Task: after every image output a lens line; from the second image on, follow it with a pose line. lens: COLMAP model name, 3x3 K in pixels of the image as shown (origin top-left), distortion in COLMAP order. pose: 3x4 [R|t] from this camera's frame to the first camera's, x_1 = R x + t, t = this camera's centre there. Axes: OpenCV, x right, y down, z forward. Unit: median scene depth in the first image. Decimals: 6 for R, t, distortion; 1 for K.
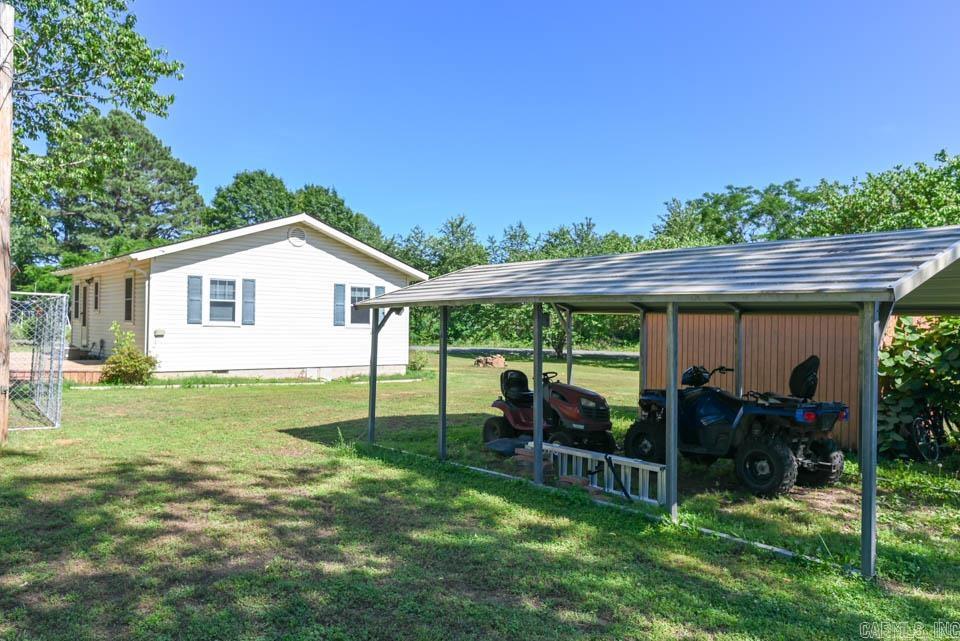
lens RADIAL K [[687.2, 0, 482.6], [0, 687.2, 342.0], [0, 0, 1]] dist [0.003037, 0.002027]
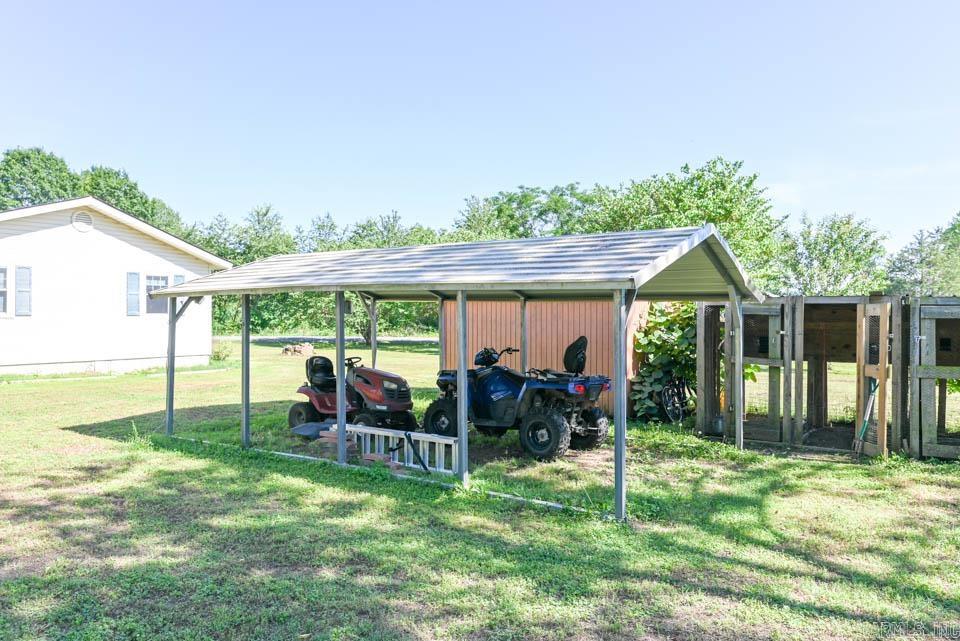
lens RADIAL K [[665.3, 0, 480.0], [0, 665.3, 320.5], [0, 0, 1]] dist [0.001201, 0.001222]
pose [[0.962992, -0.013909, 0.269170, 0.009667], [0.017630, 0.999779, -0.011409, 0.002441], [-0.268952, 0.015732, 0.963025, -0.027904]]
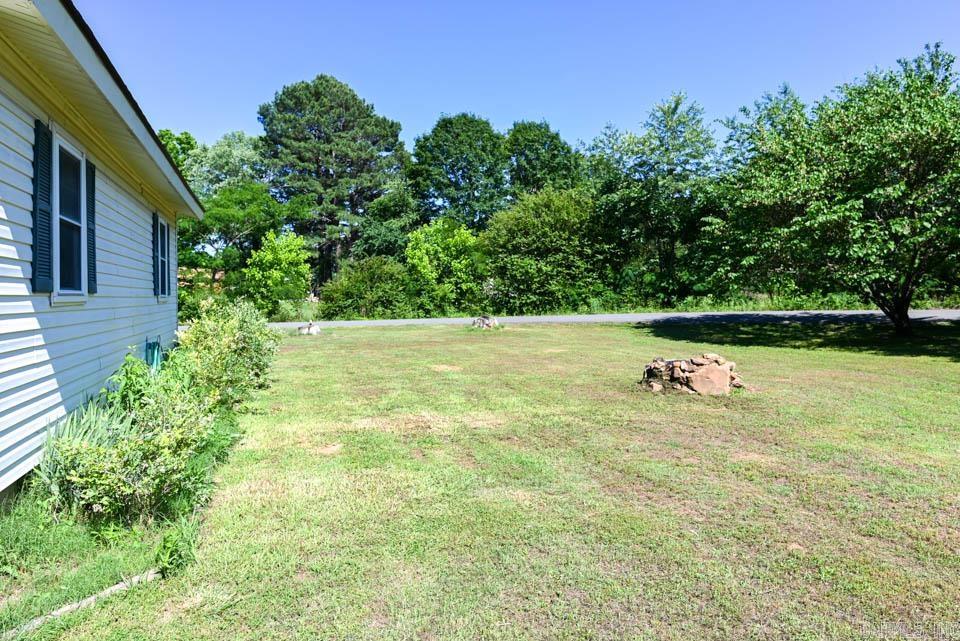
lens RADIAL K [[651.0, 0, 477.7], [0, 651.0, 247.8], [0, 0, 1]] dist [0.004481, 0.001515]
pose [[0.908206, -0.080826, -0.410644, 0.090359], [0.048299, 0.994860, -0.088997, -0.015753], [0.415726, 0.060994, 0.907442, 1.103545]]
